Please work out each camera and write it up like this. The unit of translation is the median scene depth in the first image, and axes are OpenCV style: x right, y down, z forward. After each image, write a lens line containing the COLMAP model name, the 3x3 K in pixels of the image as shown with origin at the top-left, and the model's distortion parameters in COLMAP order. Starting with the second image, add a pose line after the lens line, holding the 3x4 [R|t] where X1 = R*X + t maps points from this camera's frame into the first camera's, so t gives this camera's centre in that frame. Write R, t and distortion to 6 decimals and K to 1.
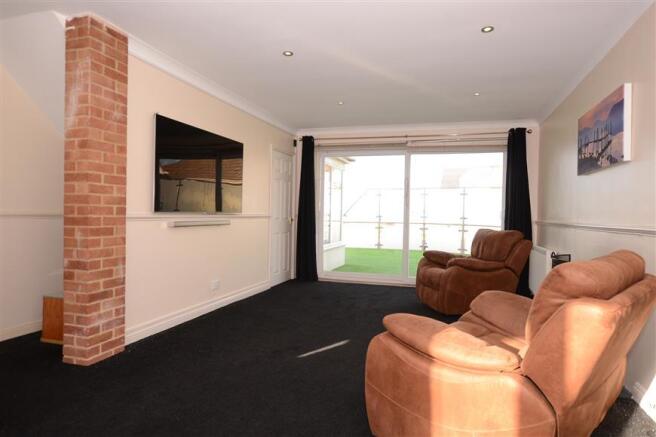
lens RADIAL K [[396.1, 0, 343.6], [0, 396.1, 217.7], [0, 0, 1]] dist [-0.000743, -0.000179]
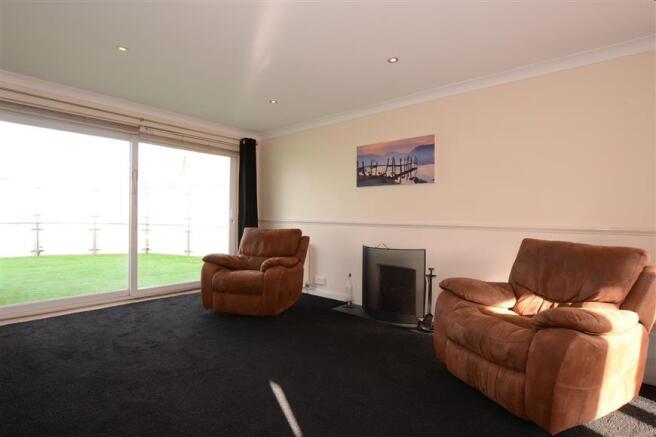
lens RADIAL K [[325.0, 0, 328.0], [0, 325.0, 218.5], [0, 0, 1]] dist [-0.003156, -0.000451]
pose [[0.438797, -0.014519, 0.898469, -0.300522], [0.001043, 0.999877, 0.015649, -0.009719], [-0.898586, -0.005929, 0.438758, 0.376270]]
